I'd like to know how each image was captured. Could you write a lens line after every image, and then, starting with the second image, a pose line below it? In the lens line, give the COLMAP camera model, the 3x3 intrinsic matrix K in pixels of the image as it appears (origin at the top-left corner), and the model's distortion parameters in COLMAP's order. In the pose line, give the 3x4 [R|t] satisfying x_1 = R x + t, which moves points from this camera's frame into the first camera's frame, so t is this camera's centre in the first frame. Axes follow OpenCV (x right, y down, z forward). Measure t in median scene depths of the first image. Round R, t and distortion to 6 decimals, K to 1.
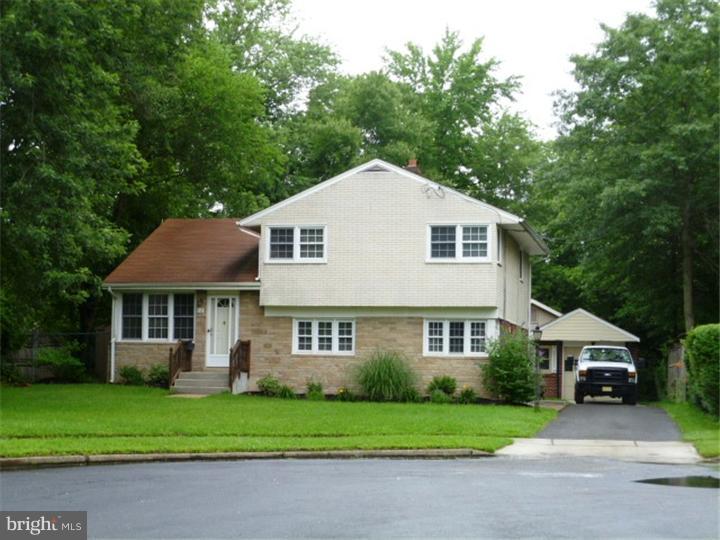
lens RADIAL K [[1427.8, 0, 362.1], [0, 1427.8, 269.2], [0, 0, 1]] dist [-0.071743, 0.000000]
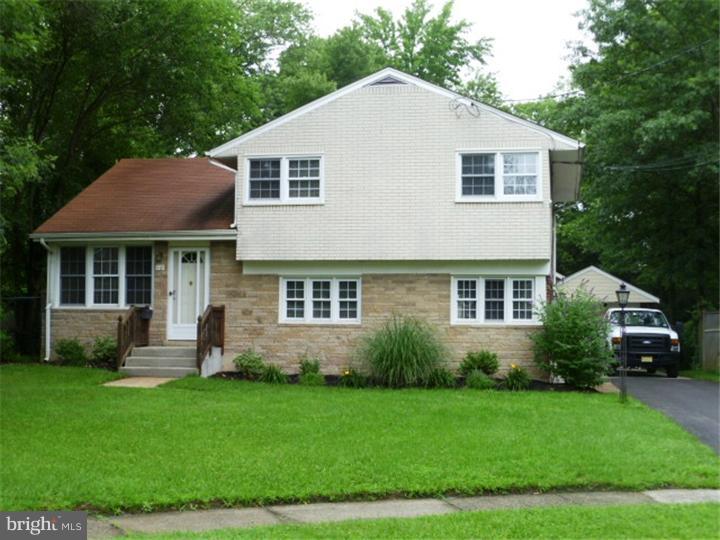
lens RADIAL K [[1135.6, 0, 358.0], [0, 1135.6, 270.6], [0, 0, 1]] dist [-0.078687, 0.000000]
pose [[0.999118, -0.005790, 0.041590, -0.031680], [0.004825, 0.999718, 0.023272, 0.017011], [-0.041713, -0.023051, 0.998864, 0.385730]]
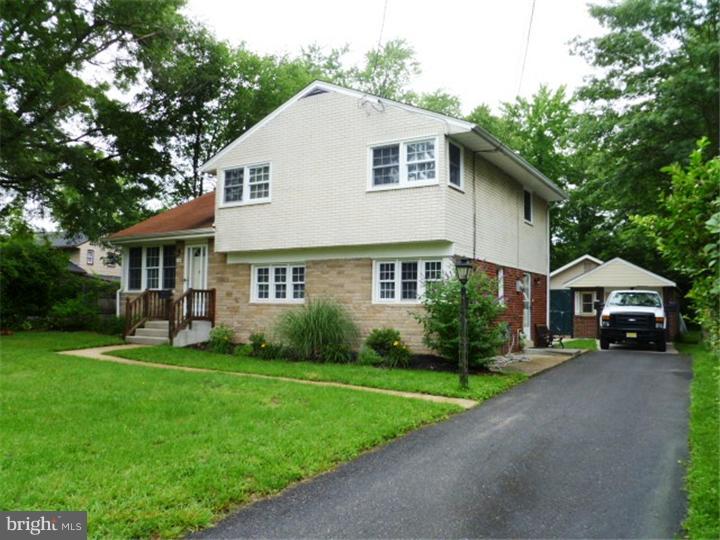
lens RADIAL K [[609.0, 0, 356.3], [0, 609.0, 272.9], [0, 0, 1]] dist [-0.072258, 0.033446]
pose [[0.944478, -0.025263, -0.327603, 0.149795], [0.030016, 0.999505, 0.009461, 0.038001], [0.327202, -0.018769, 0.944768, 0.642693]]
